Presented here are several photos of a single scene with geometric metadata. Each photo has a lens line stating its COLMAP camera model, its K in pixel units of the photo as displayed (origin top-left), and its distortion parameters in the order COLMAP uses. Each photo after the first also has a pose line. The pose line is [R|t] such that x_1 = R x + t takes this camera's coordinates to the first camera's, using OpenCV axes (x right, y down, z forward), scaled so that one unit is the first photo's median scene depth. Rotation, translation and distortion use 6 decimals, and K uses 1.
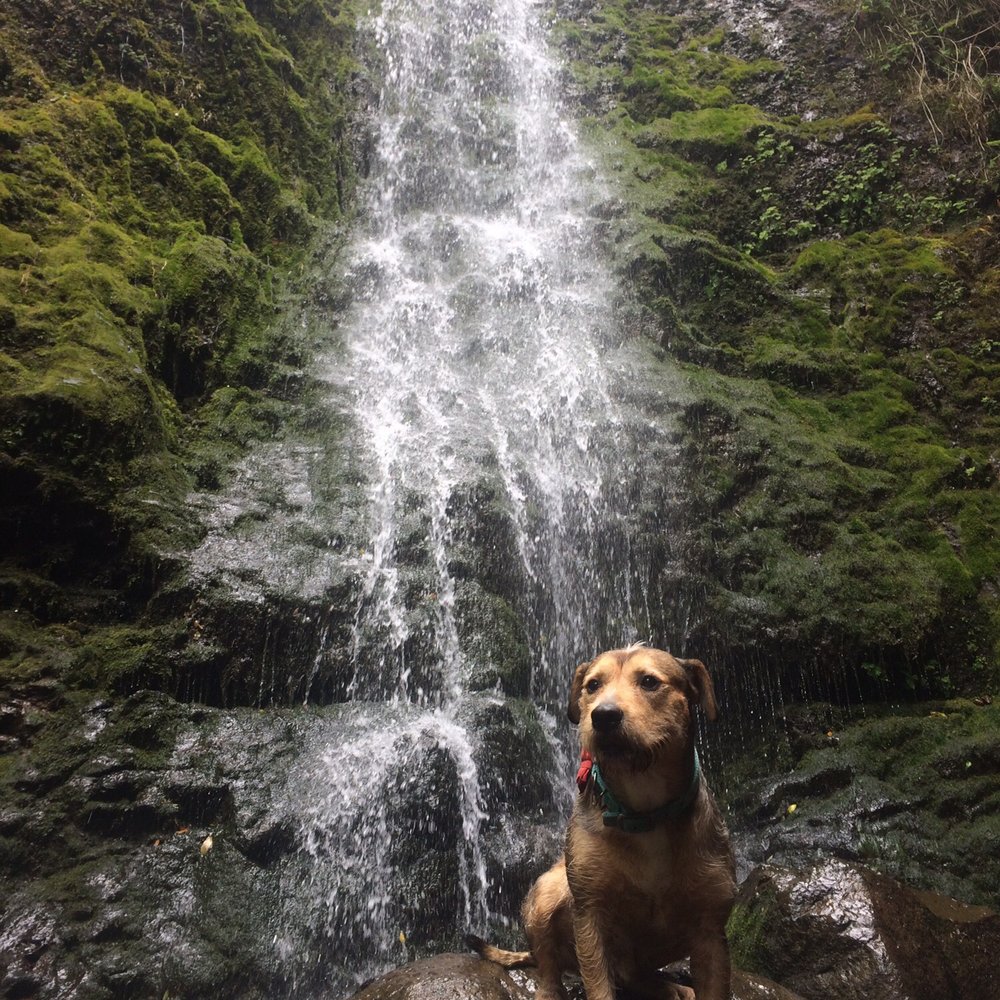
lens RADIAL K [[1118.5, 0, 521.3], [0, 1118.5, 501.2], [0, 0, 1]] dist [0.072356, -0.061619]
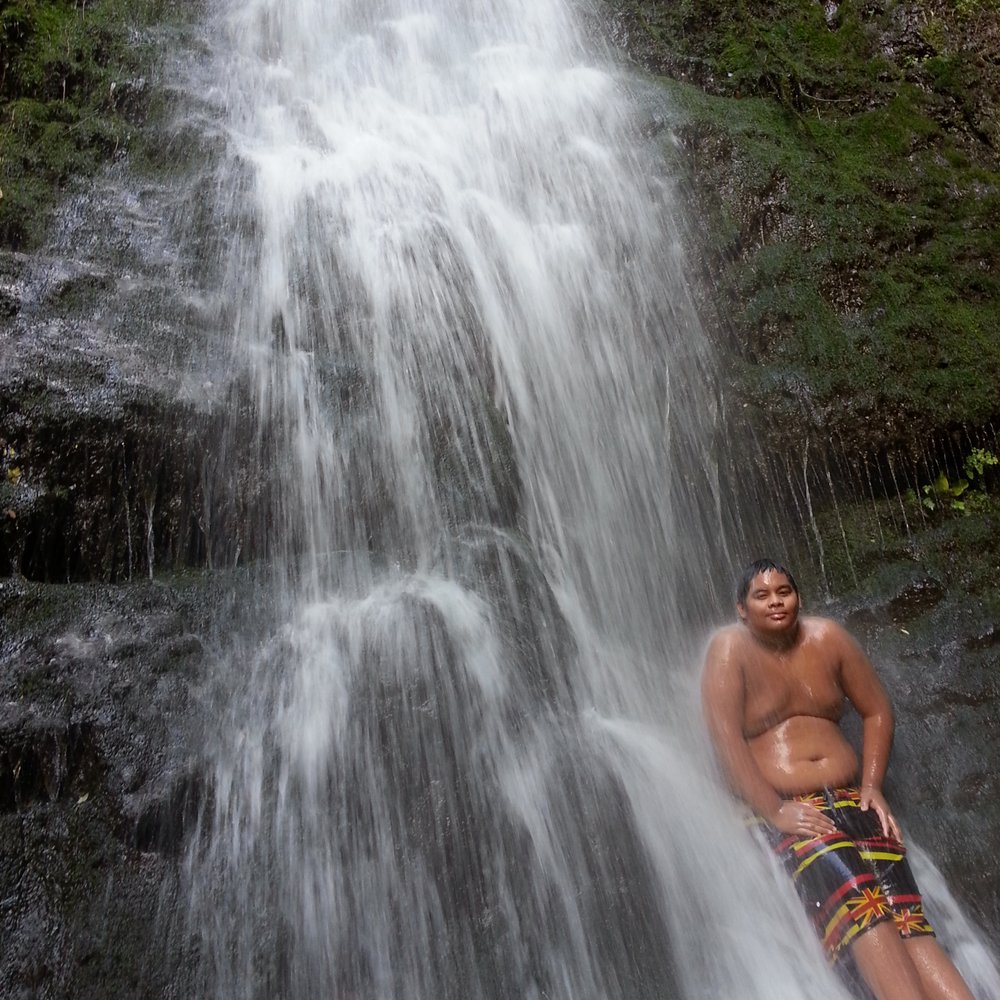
lens RADIAL K [[1057.2, 0, 522.8], [0, 1057.2, 476.3], [0, 0, 1]] dist [0.016654, -0.027031]
pose [[0.988975, -0.062649, 0.134178, -0.065061], [0.040048, 0.985488, 0.164953, 0.026885], [-0.142565, -0.157761, 0.977132, 0.284635]]
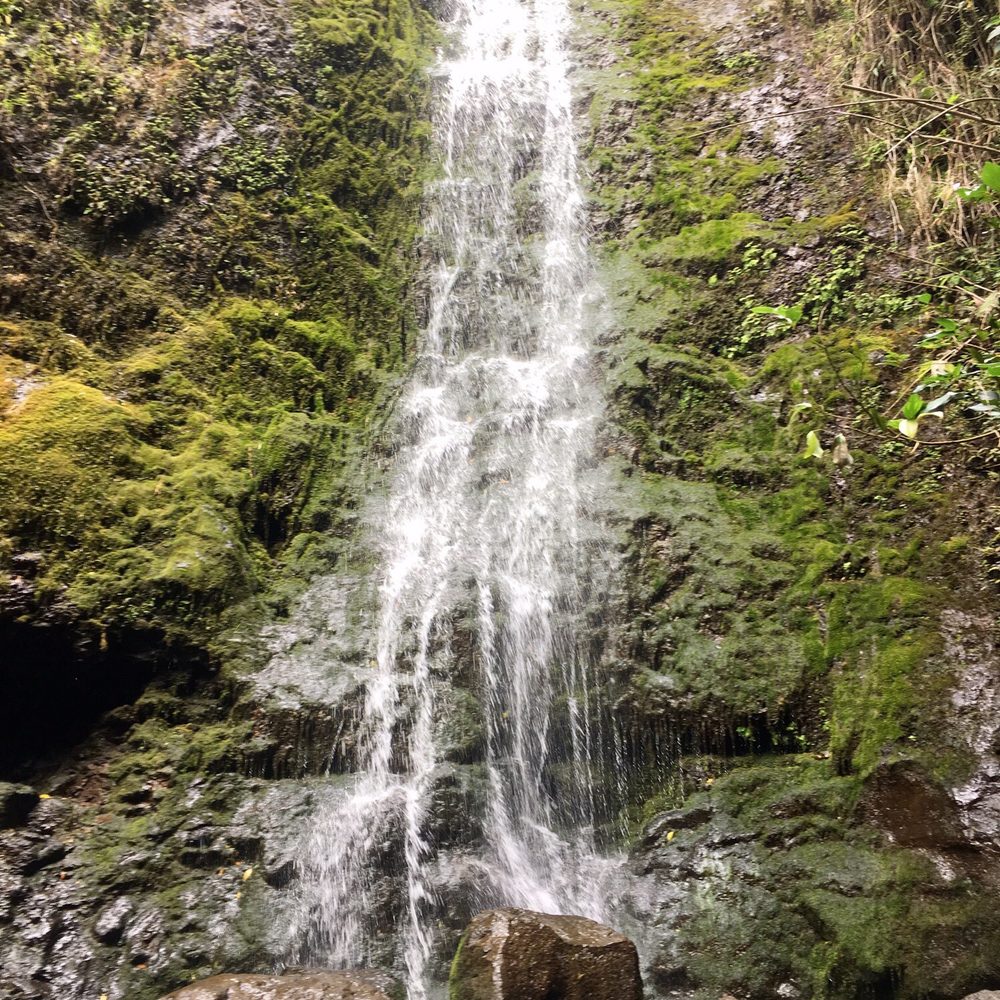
lens RADIAL K [[1118.5, 0, 521.3], [0, 1118.5, 501.2], [0, 0, 1]] dist [0.072356, -0.061619]
pose [[0.968338, -0.062741, -0.241631, 0.340607], [0.077268, 0.995699, 0.051112, -0.185365], [0.237385, -0.068164, 0.969021, -0.302484]]
